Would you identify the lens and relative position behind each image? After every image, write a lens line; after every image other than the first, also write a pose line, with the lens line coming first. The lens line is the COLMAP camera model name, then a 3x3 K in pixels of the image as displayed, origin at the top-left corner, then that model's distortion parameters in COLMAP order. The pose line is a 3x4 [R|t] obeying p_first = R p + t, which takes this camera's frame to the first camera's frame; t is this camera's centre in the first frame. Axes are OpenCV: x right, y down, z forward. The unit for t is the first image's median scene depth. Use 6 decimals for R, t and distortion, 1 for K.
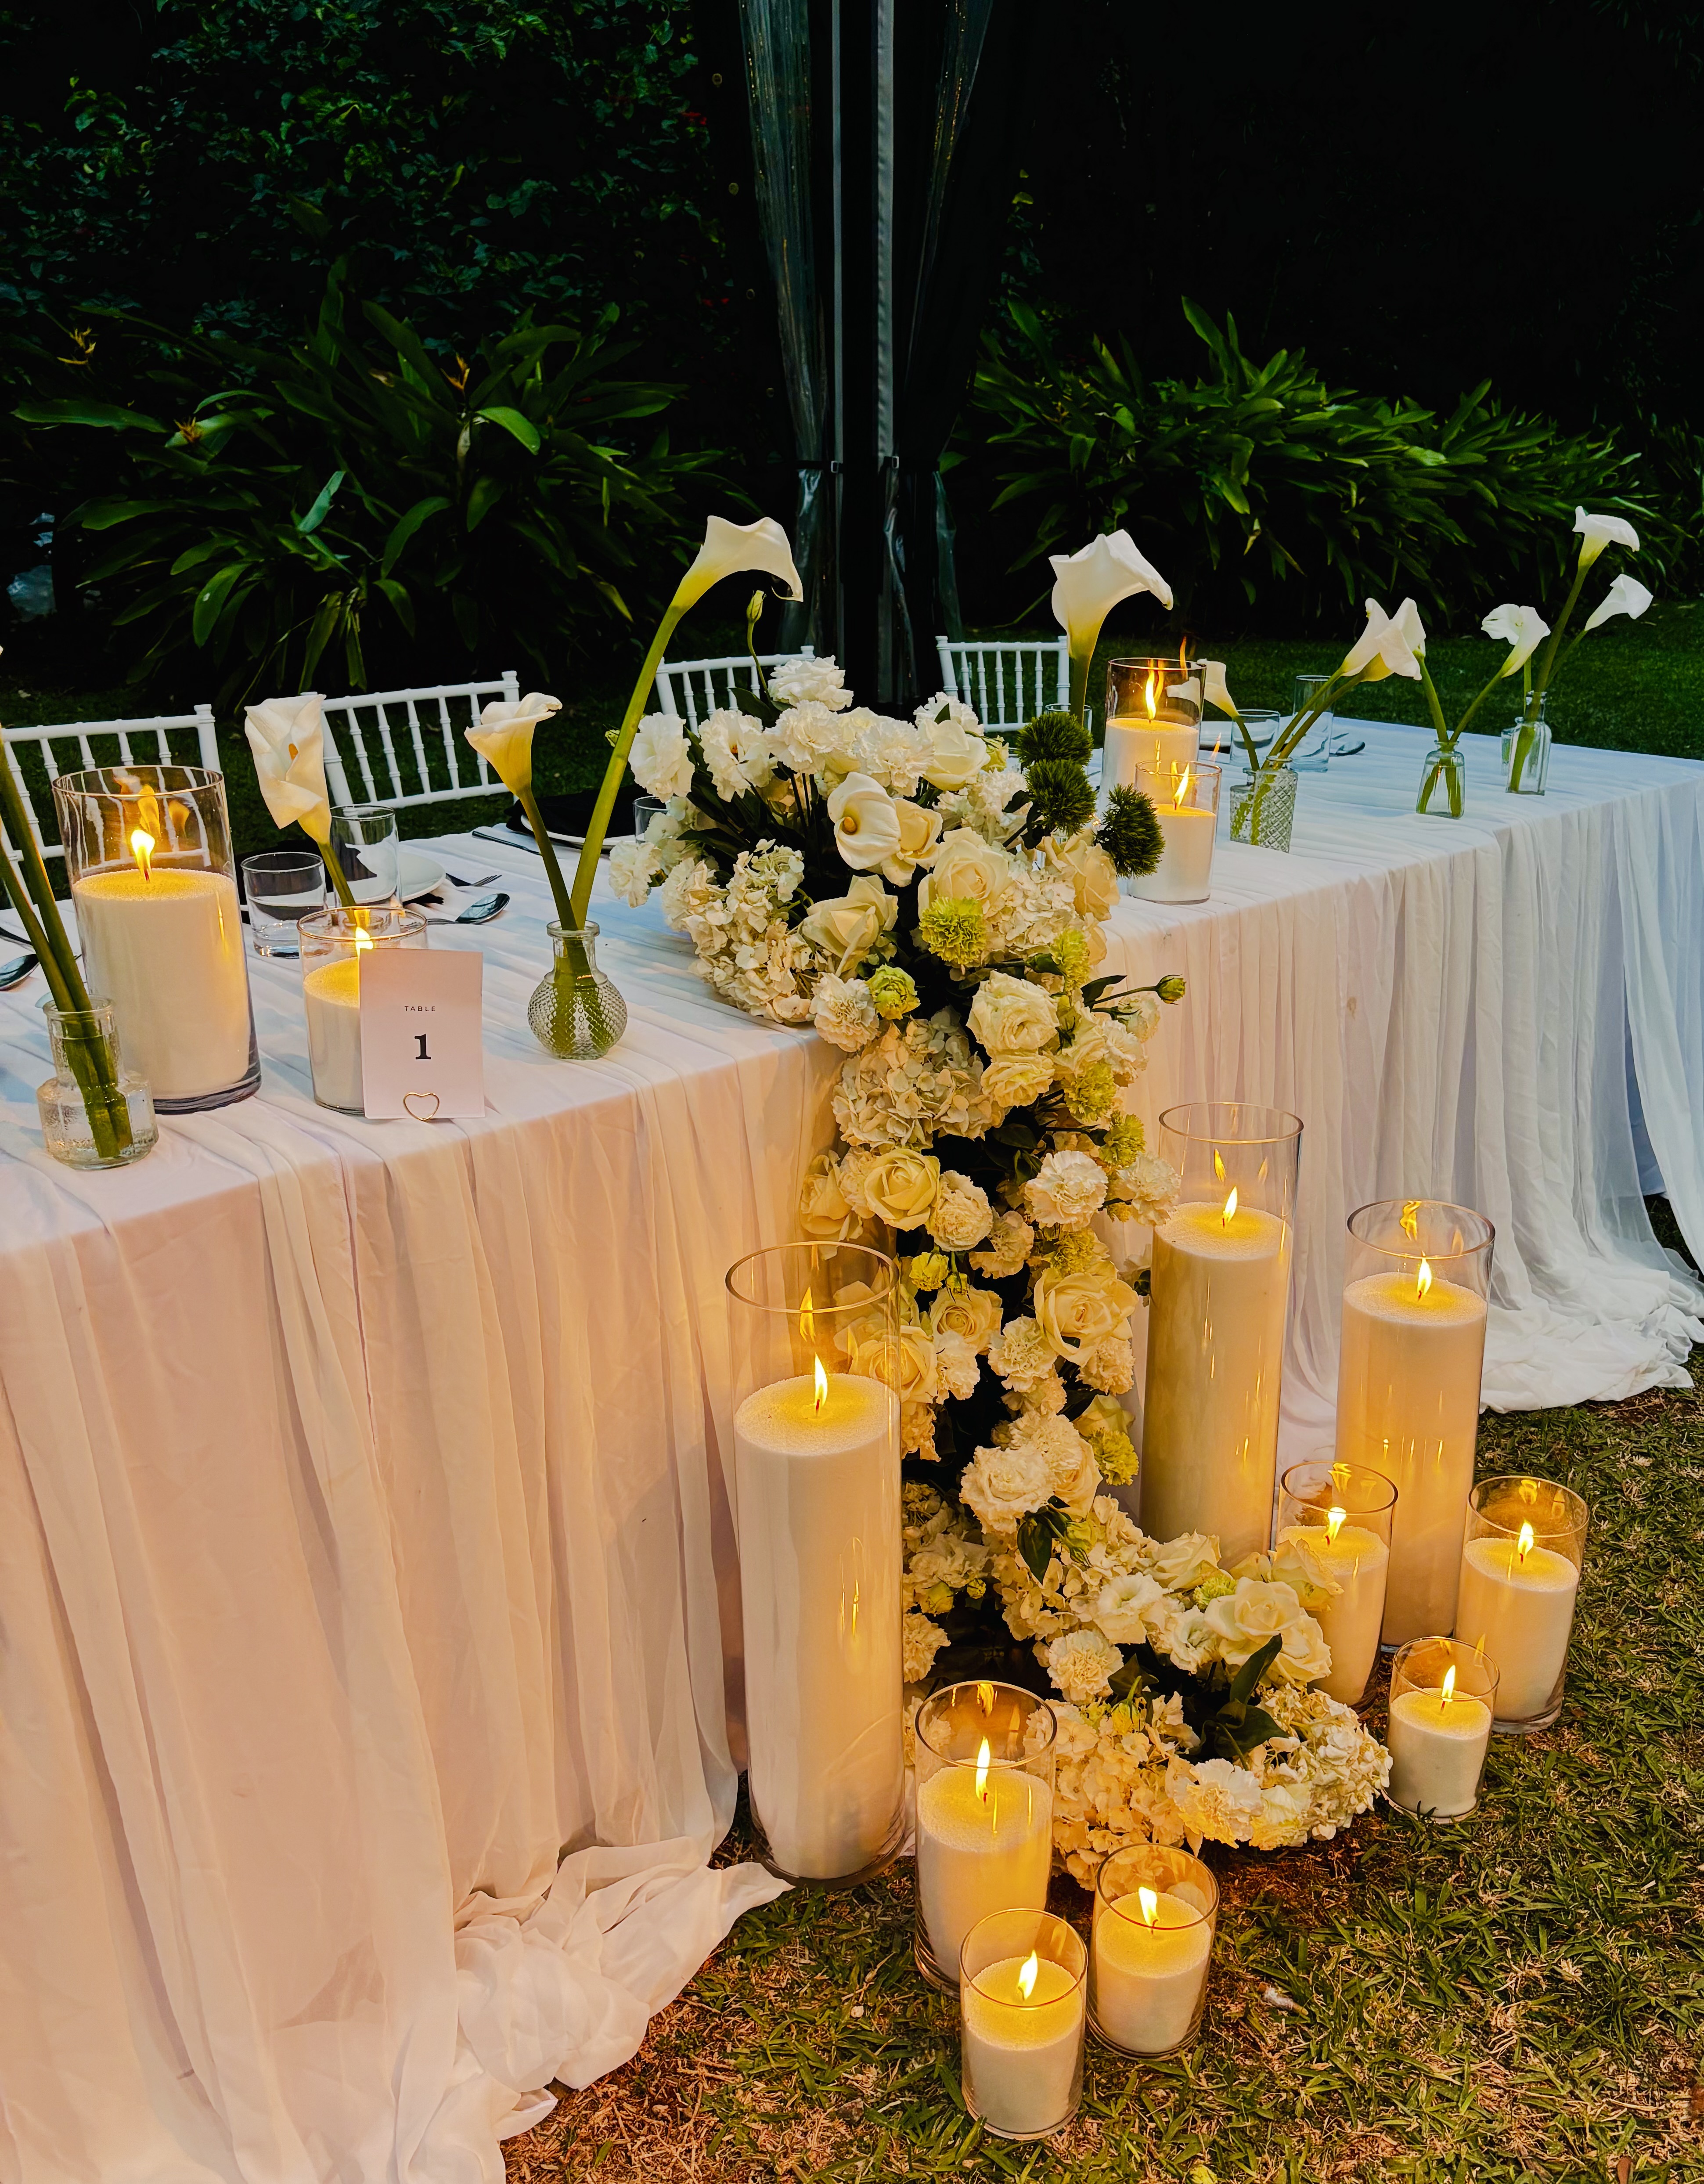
lens RADIAL K [[1500.2, 0, 852.0], [0, 1500.2, 1092.0], [0, 0, 1]] dist [0.023470, -0.060474]
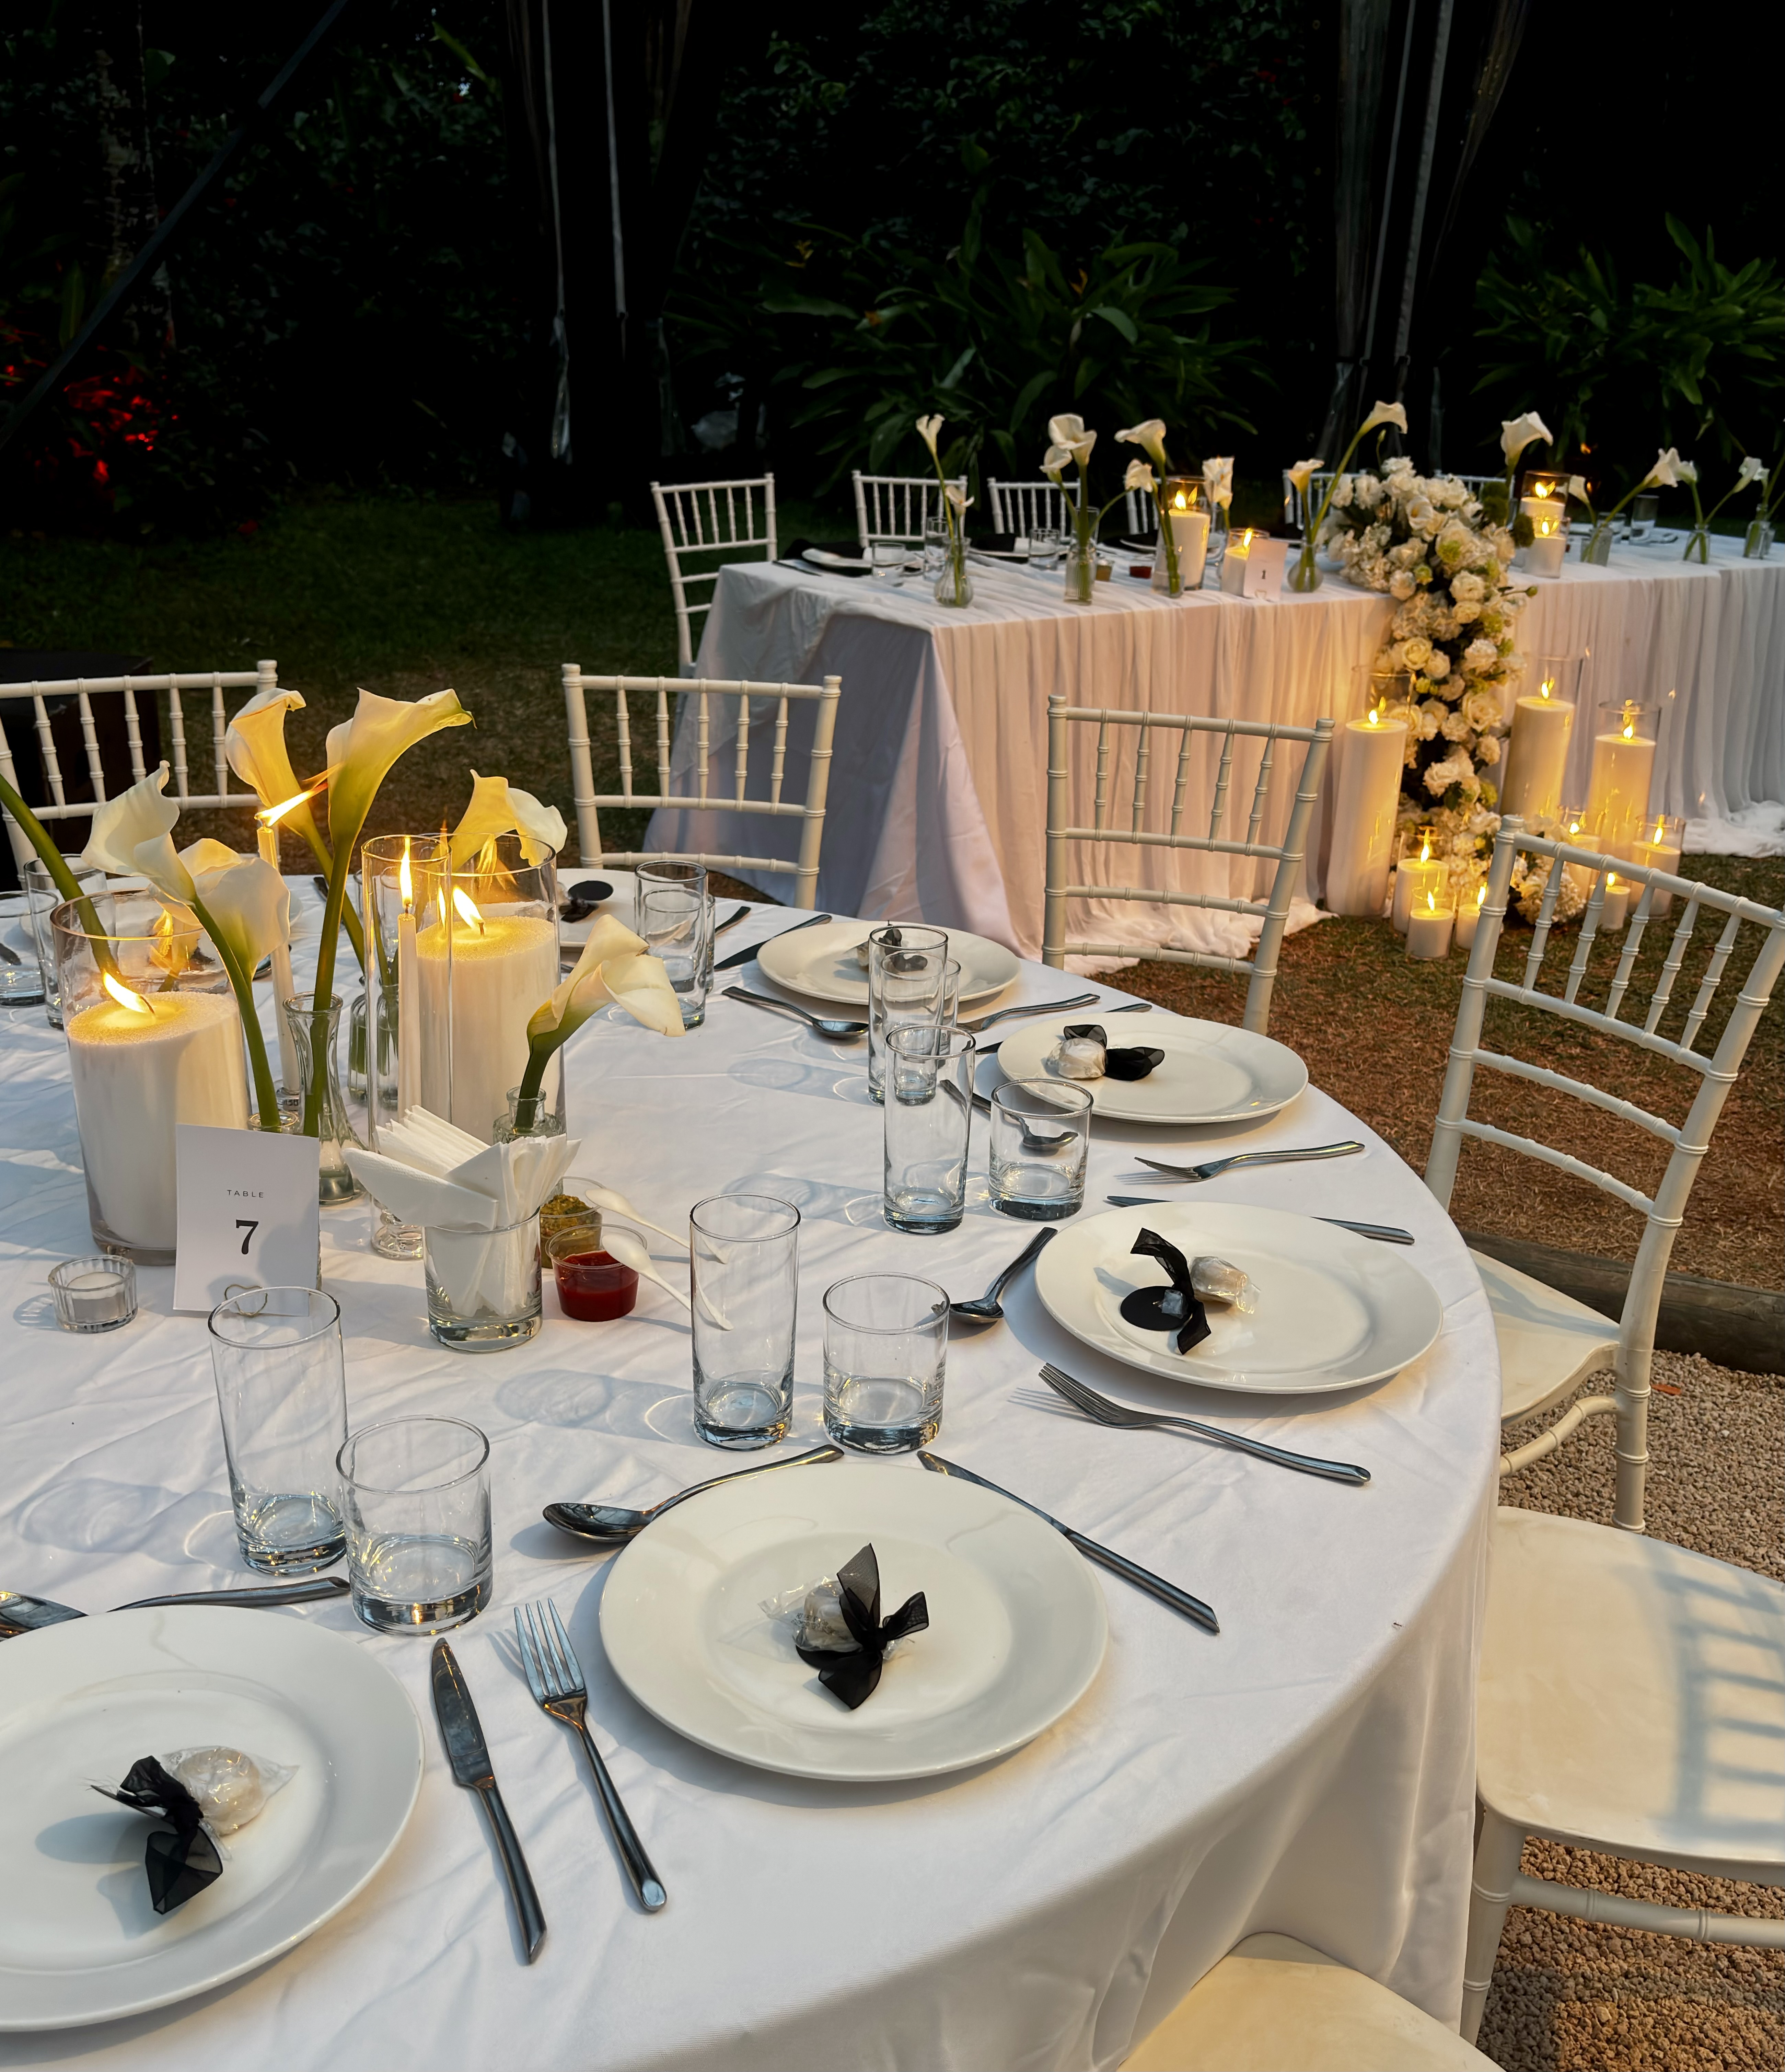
lens RADIAL K [[1550.9, 0, 892.5], [0, 1550.9, 1036.0], [0, 0, 1]] dist [-0.065166, 0.060231]
pose [[0.969561, 0.118283, -0.214383, -0.058162], [-0.110288, 0.992695, 0.048919, 0.202405], [0.218603, -0.023786, 0.975524, -0.540233]]
